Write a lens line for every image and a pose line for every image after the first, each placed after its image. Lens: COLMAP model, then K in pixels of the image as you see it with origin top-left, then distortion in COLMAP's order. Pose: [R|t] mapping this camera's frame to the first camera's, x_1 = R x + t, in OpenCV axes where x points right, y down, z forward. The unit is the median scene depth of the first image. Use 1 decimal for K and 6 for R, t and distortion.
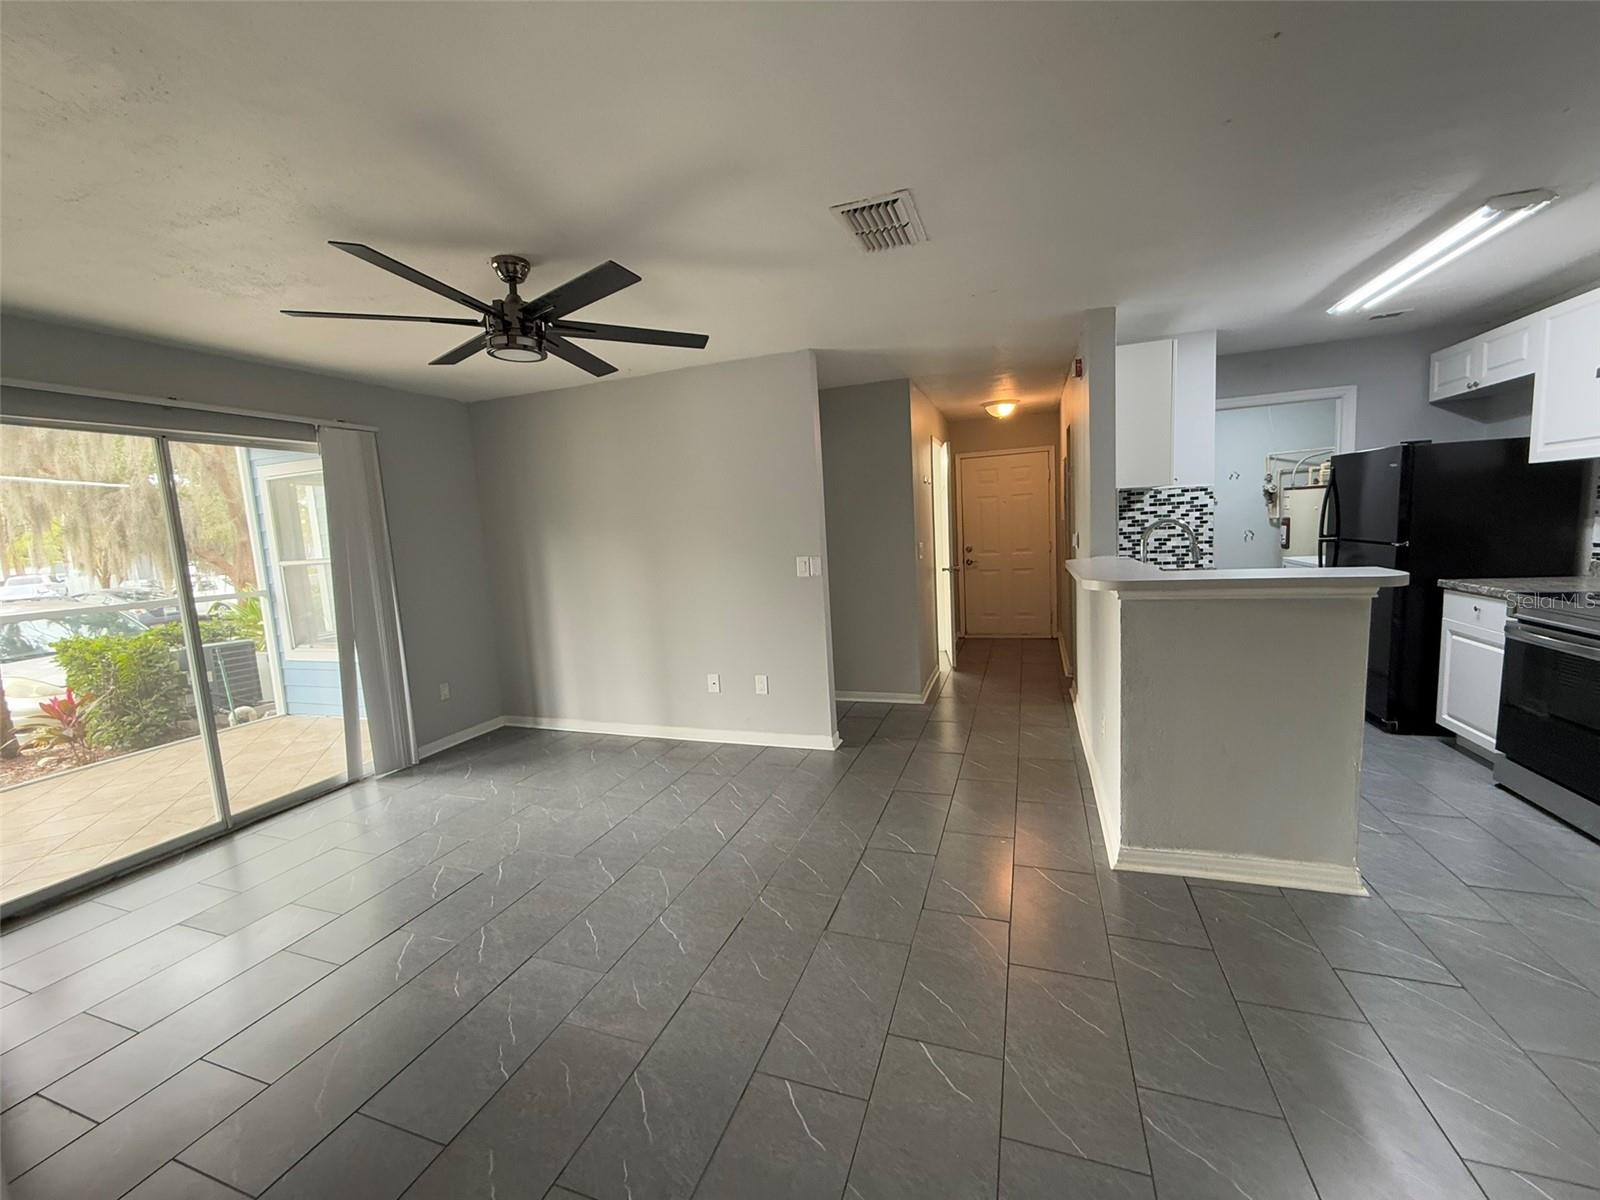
lens RADIAL K [[637.5, 0, 795.5], [0, 637.5, 597.1], [0, 0, 1]] dist [-0.000859, -0.000243]
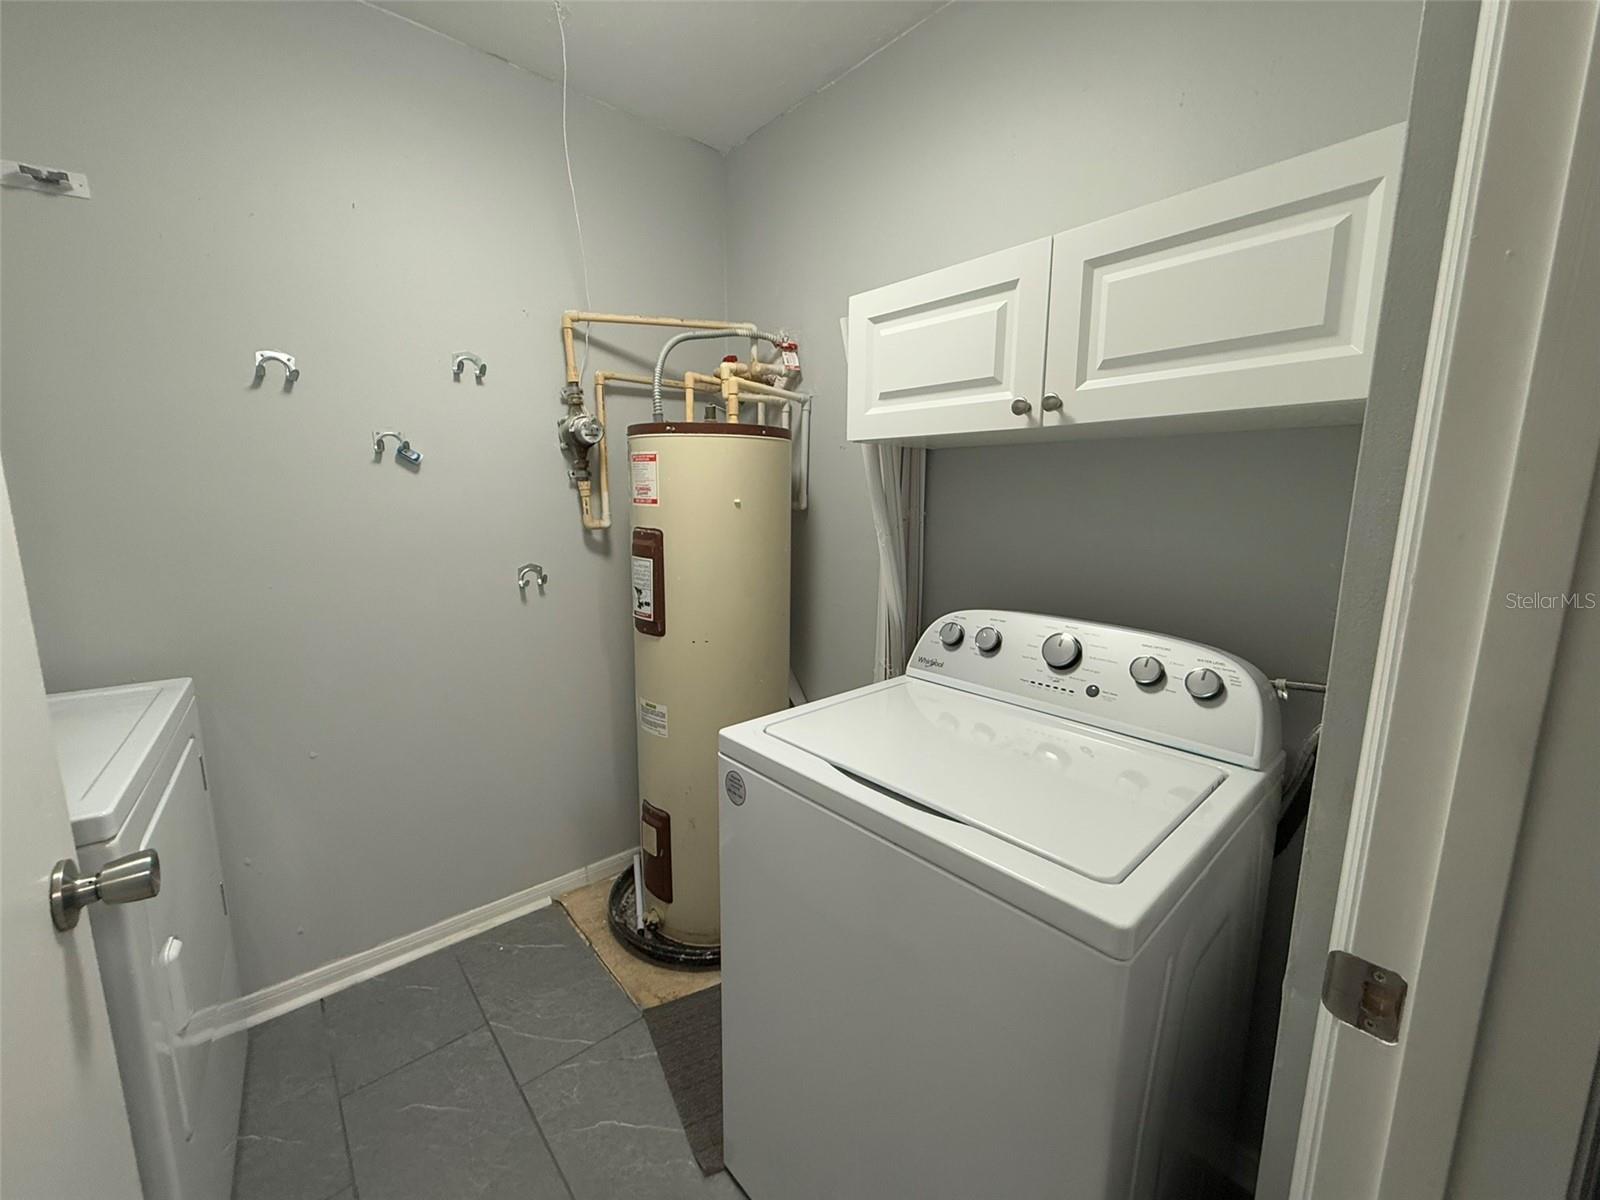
lens RADIAL K [[637.5, 0, 795.5], [0, 637.5, 597.1], [0, 0, 1]] dist [-0.000859, -0.000243]
pose [[0.487618, -0.078745, 0.869498, 0.807940], [0.064112, 0.996465, 0.054289, -0.155566], [-0.870700, 0.029273, 0.490943, 1.176797]]
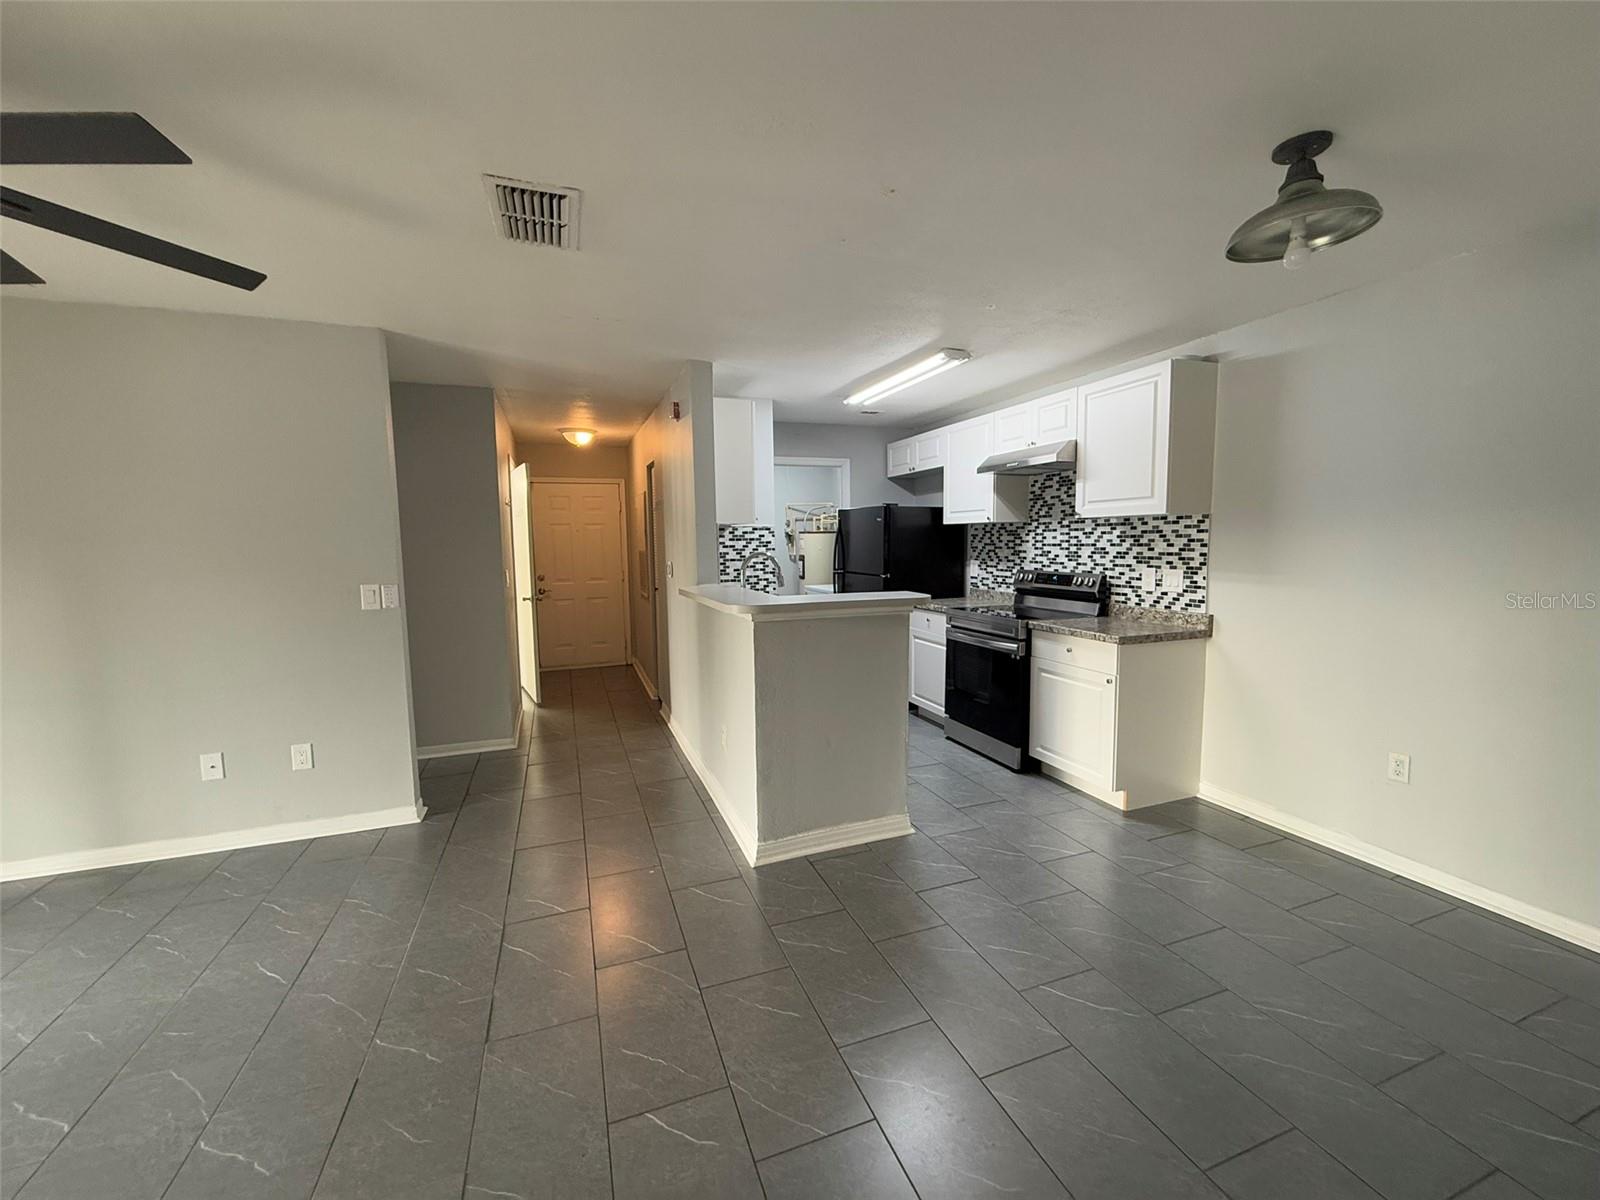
lens RADIAL K [[637.5, 0, 795.5], [0, 637.5, 597.1], [0, 0, 1]] dist [-0.000859, -0.000243]
pose [[0.763016, -0.011731, 0.646274, -0.096813], [0.042171, 0.998609, -0.031663, -0.000495], [-0.645003, 0.051413, 0.762449, 0.056720]]
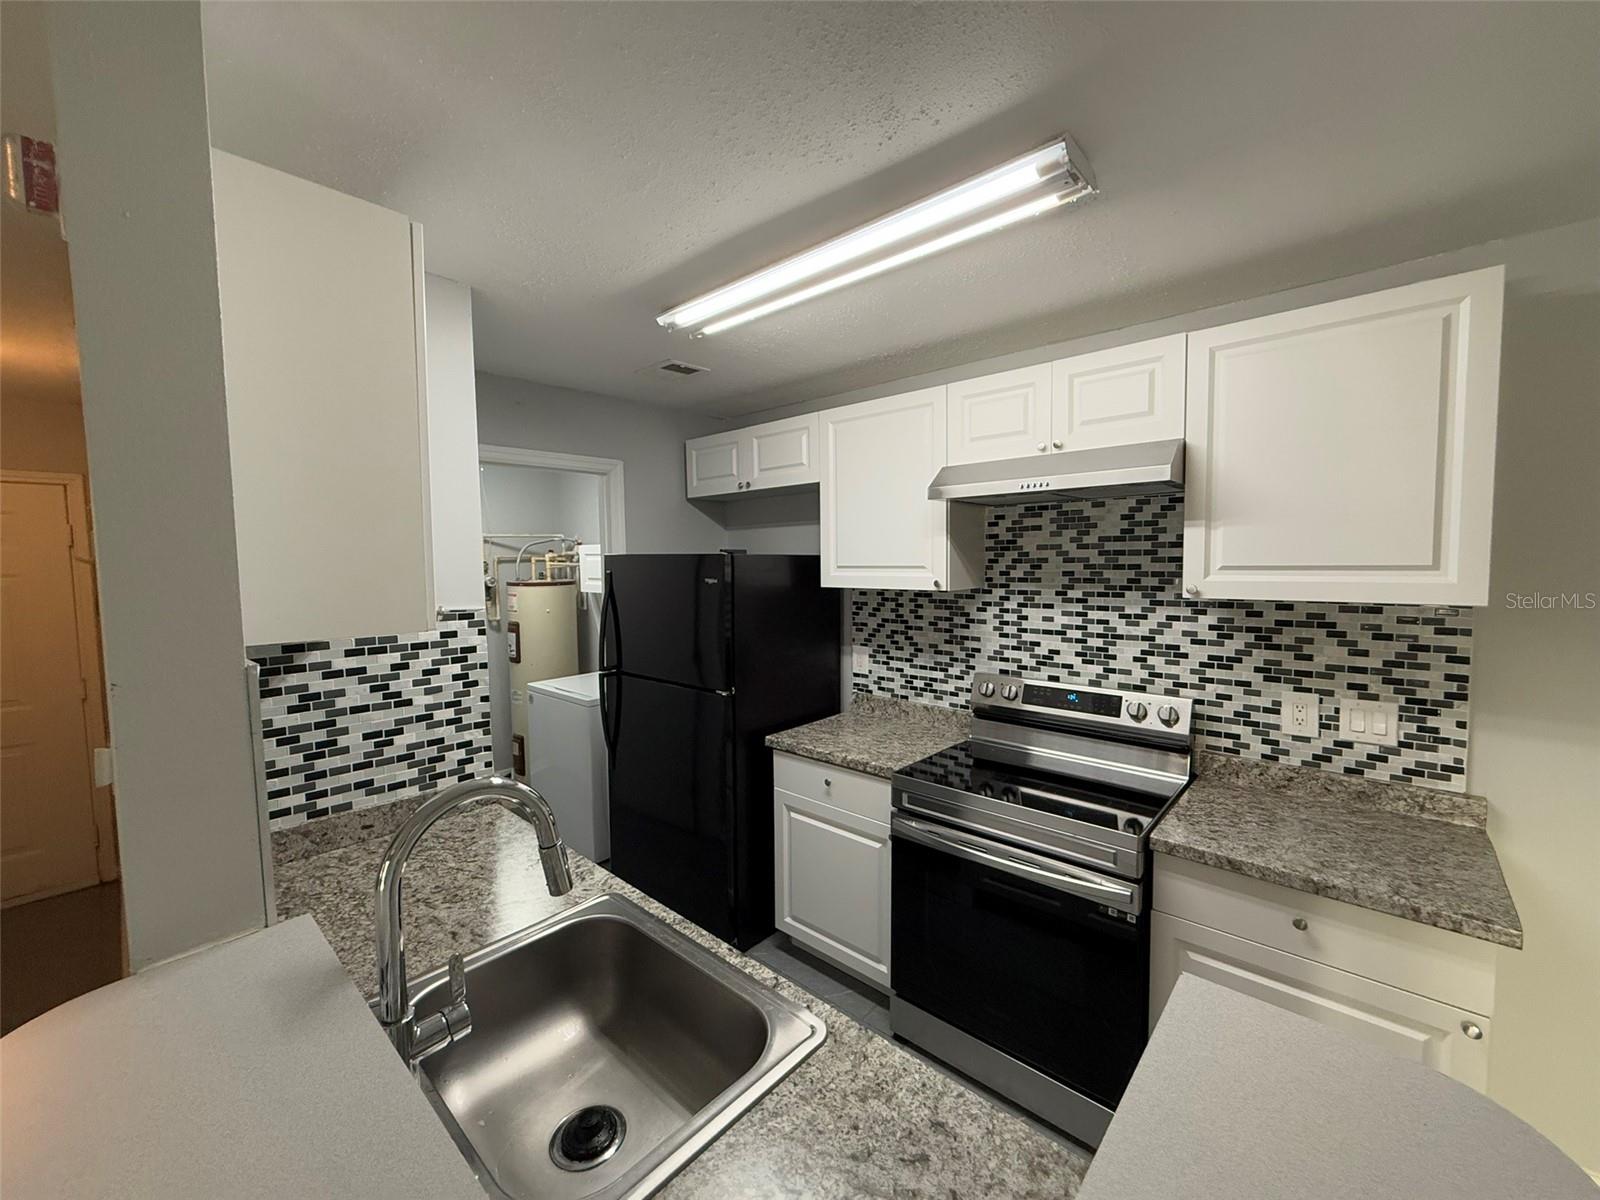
lens RADIAL K [[637.5, 0, 795.5], [0, 637.5, 597.1], [0, 0, 1]] dist [-0.000859, -0.000243]
pose [[0.383425, -0.004158, 0.923563, 0.299587], [0.092843, 0.995098, -0.034064, -0.143261], [-0.918894, 0.098807, 0.381931, 0.594437]]
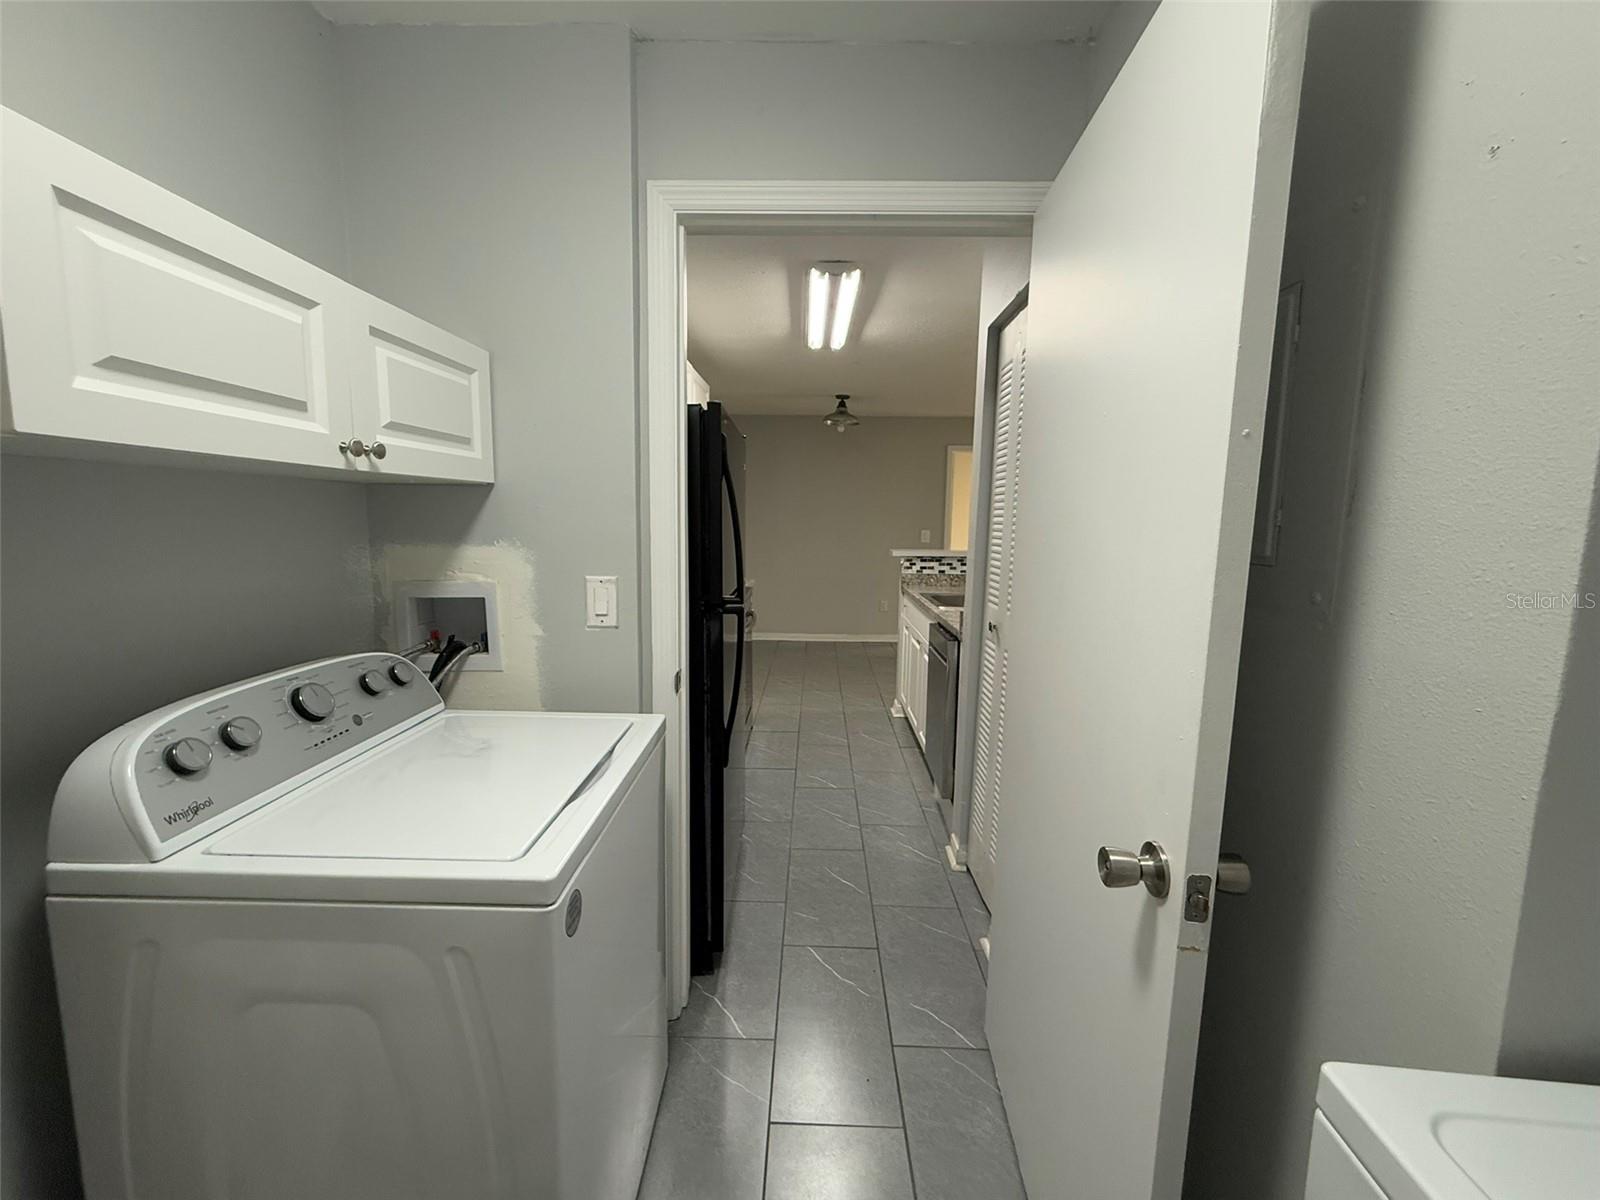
lens RADIAL K [[637.5, 0, 795.5], [0, 637.5, 597.1], [0, 0, 1]] dist [-0.000859, -0.000243]
pose [[-0.948985, 0.081217, -0.304684, 0.993003], [0.003508, 0.968919, 0.247352, -0.214401], [0.315303, 0.233665, -0.919774, 1.502940]]
